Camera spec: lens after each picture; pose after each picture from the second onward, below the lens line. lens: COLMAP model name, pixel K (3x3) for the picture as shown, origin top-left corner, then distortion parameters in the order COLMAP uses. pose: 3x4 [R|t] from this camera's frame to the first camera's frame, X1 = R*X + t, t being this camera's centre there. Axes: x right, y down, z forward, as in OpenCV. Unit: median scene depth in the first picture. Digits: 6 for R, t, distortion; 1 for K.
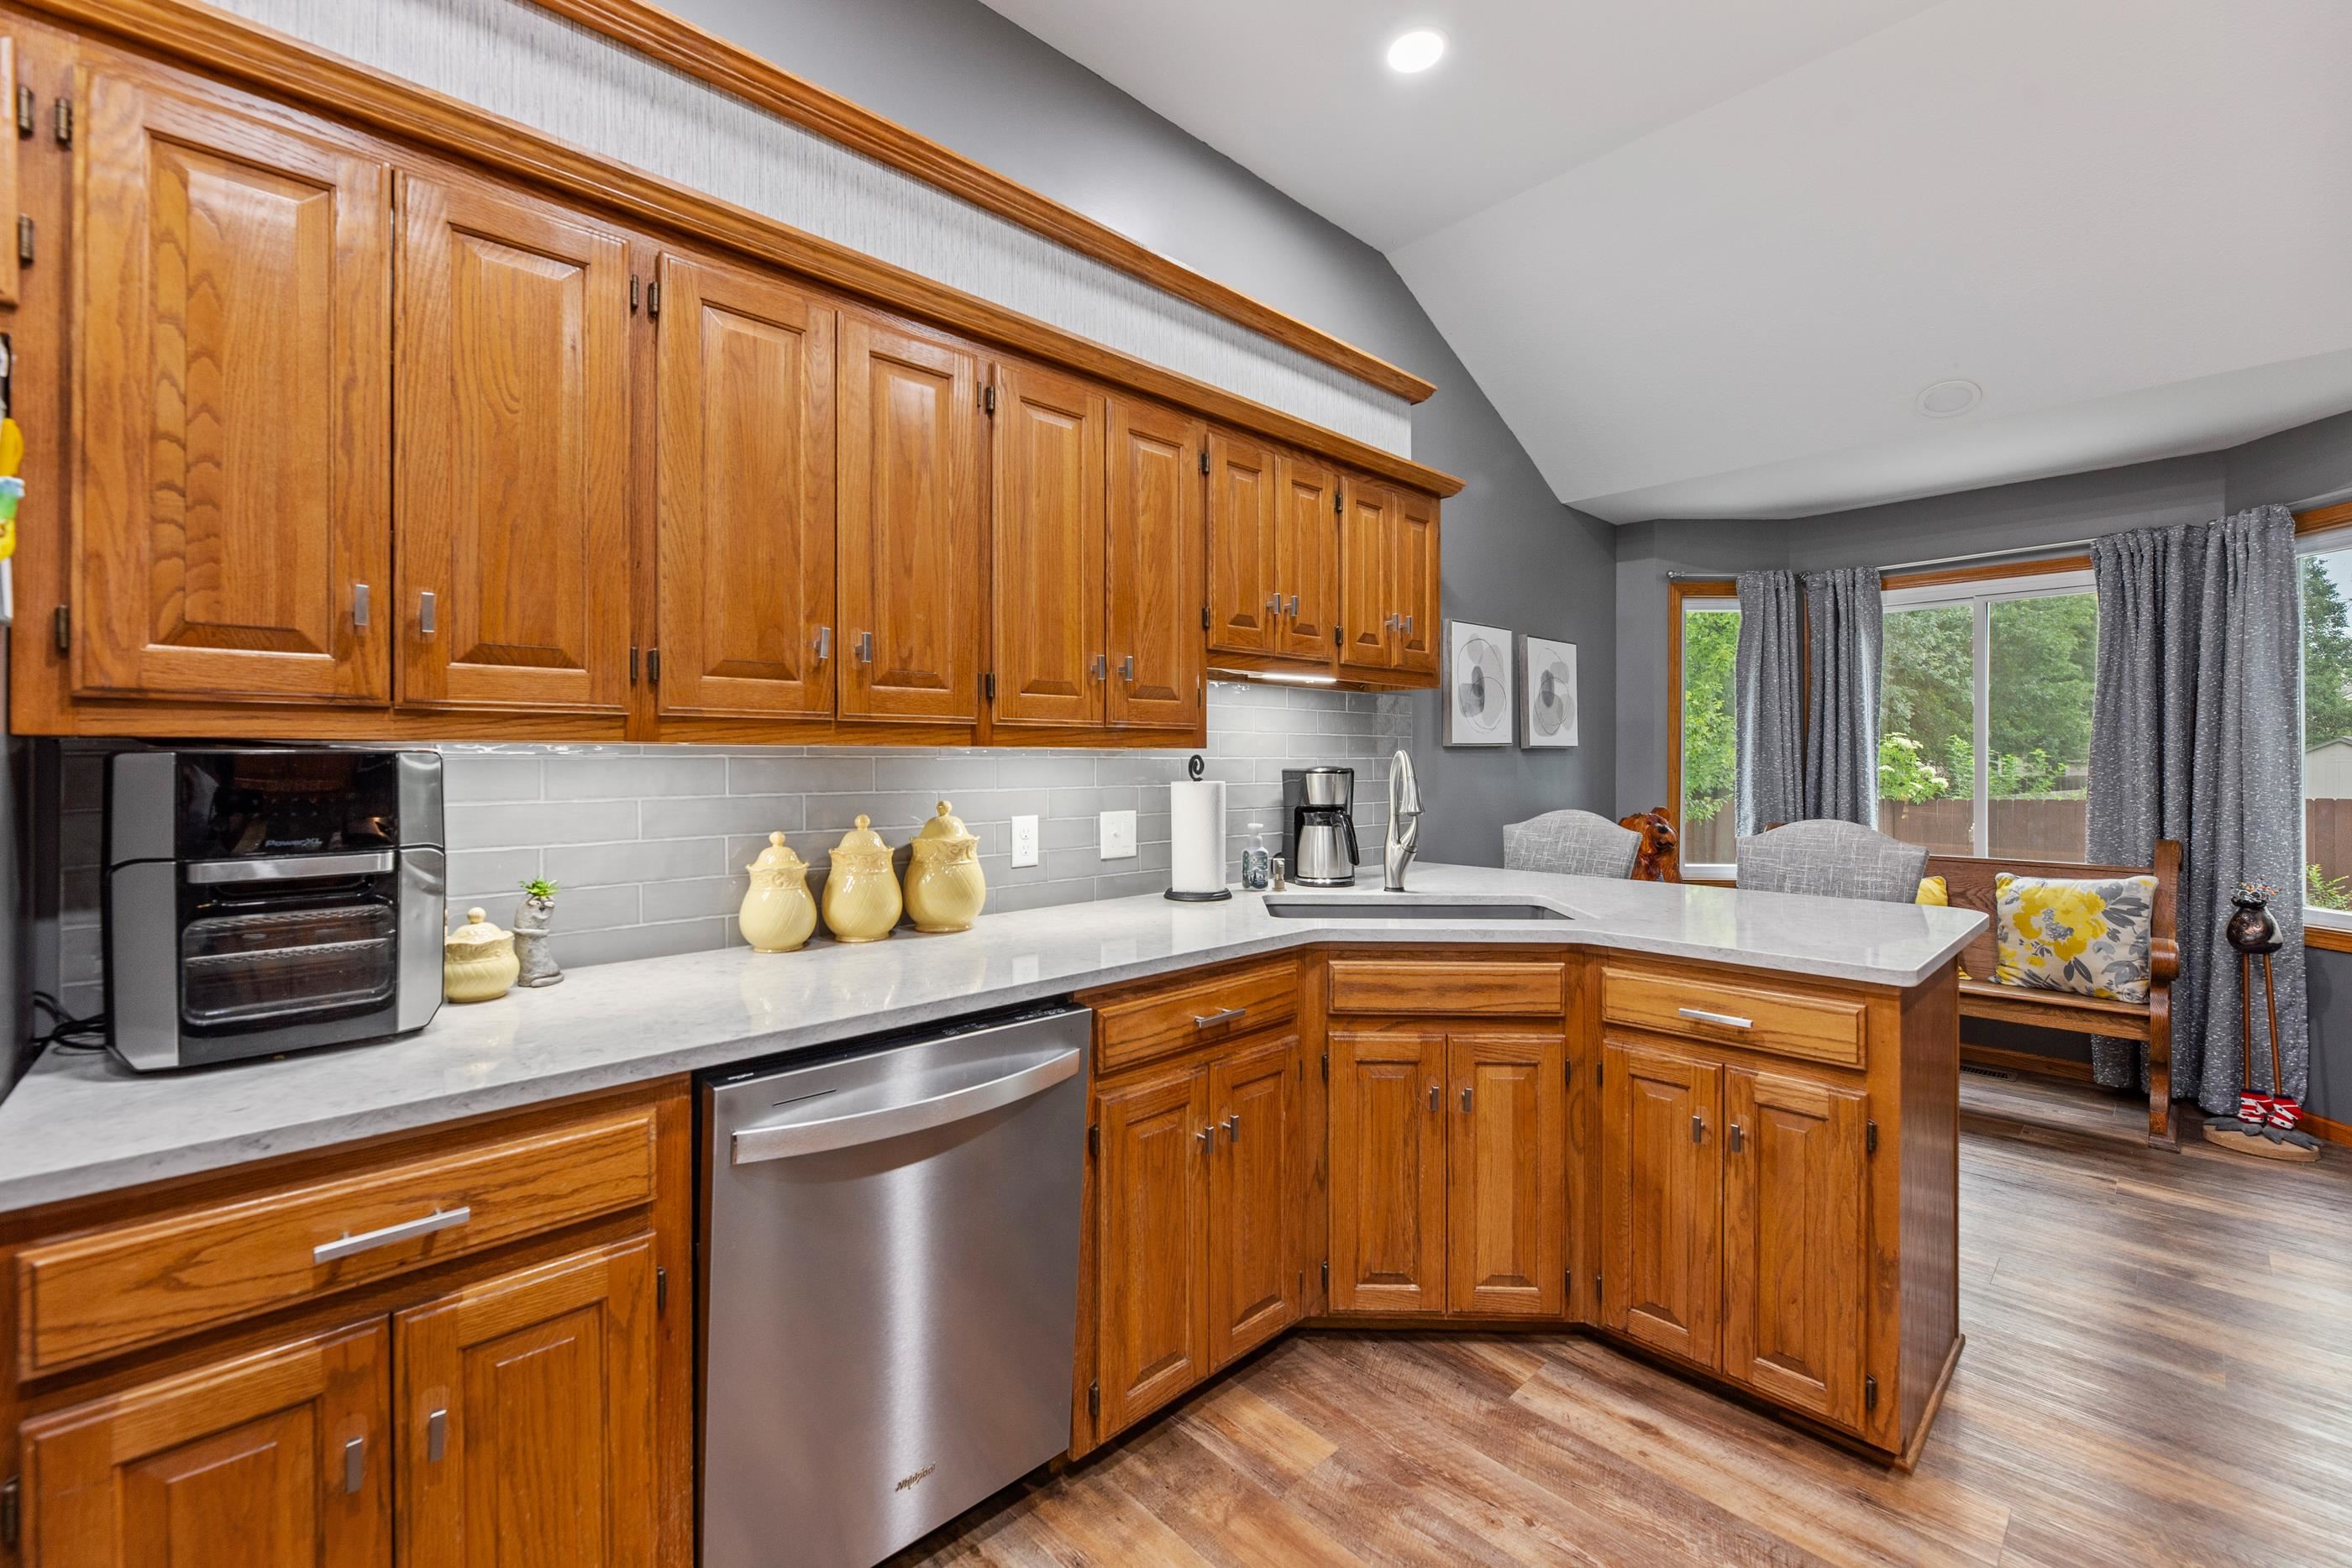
lens RADIAL K [[964.5, 0, 1179.2], [0, 964.5, 763.5], [0, 0, 1]] dist [-0.000455, 0.000137]
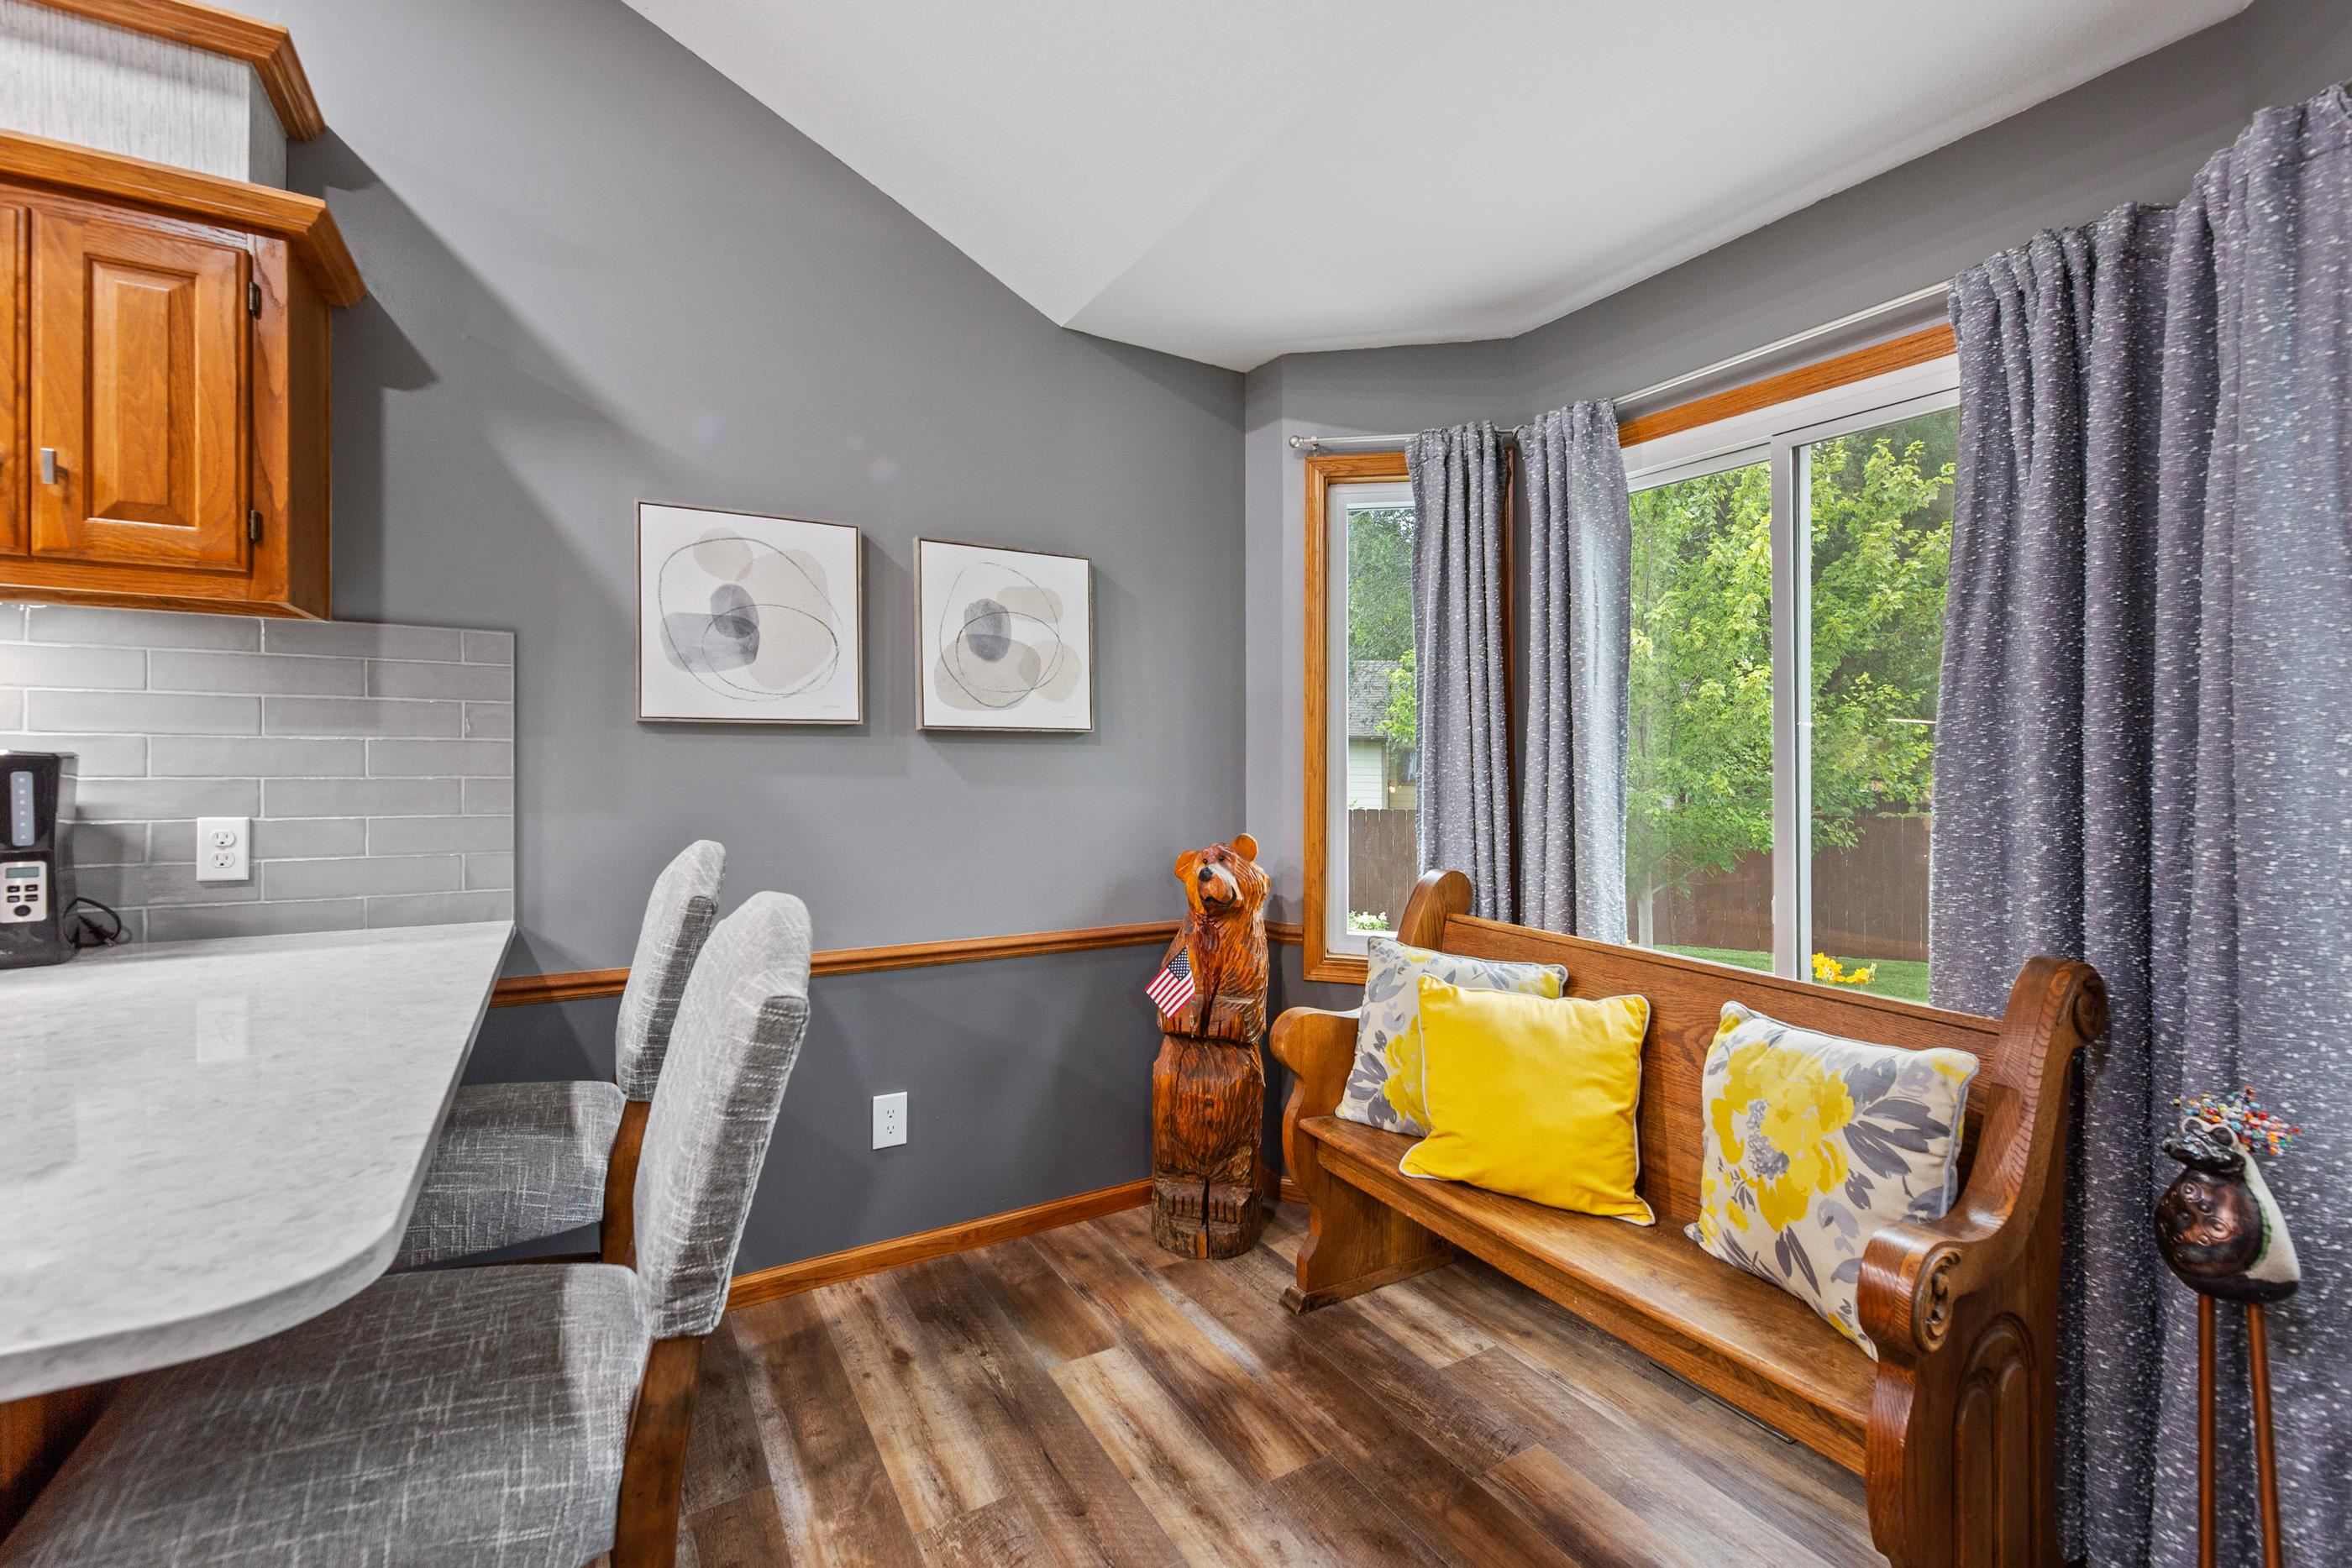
lens RADIAL K [[996.8, 0, 1182.4], [0, 996.8, 740.3], [0, 0, 1]] dist [-0.000877, -0.000269]
pose [[0.977746, 0.011158, -0.209495, 1.046858], [-0.015001, 0.999747, -0.016768, -0.001860], [0.209255, 0.019538, 0.977666, 0.706907]]
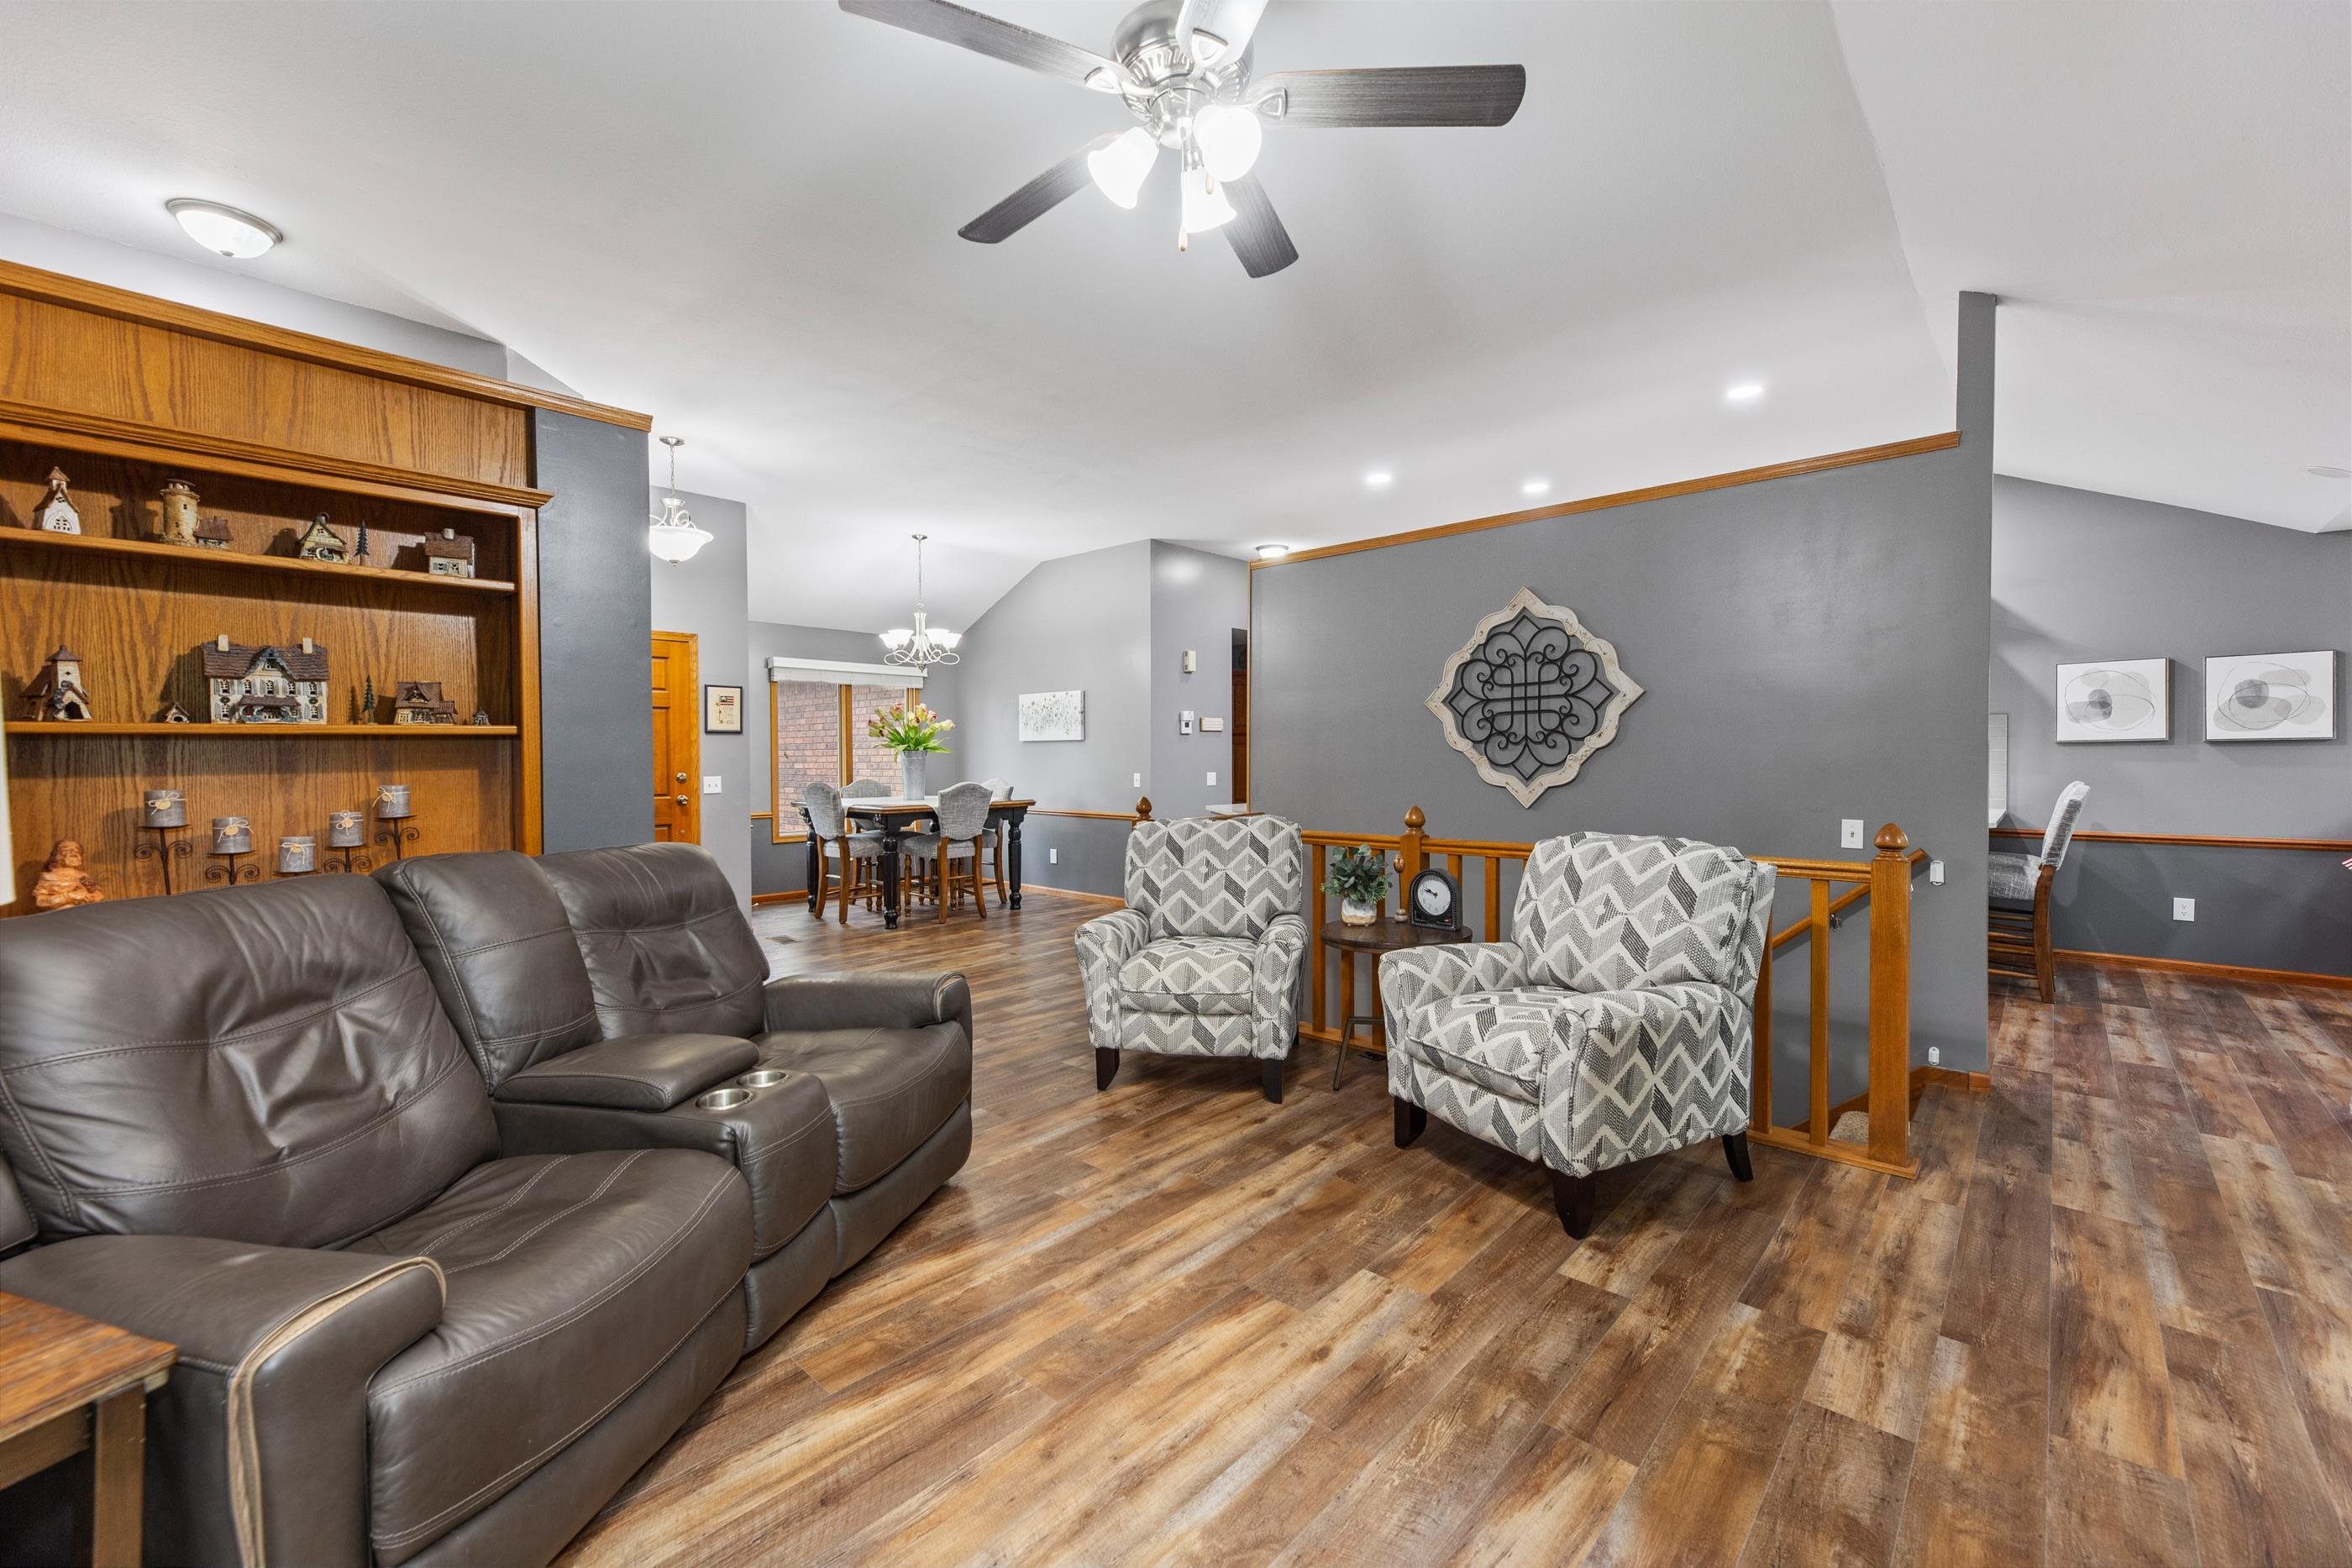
lens RADIAL K [[951.6, 0, 1159.0], [0, 951.6, 779.1], [0, 0, 1]] dist [-0.005948, -0.000301]
pose [[0.057139, 0.021898, -0.998126, 2.582414], [0.002063, 0.999755, 0.022052, 0.007929], [0.998364, -0.003319, 0.057080, -0.861240]]
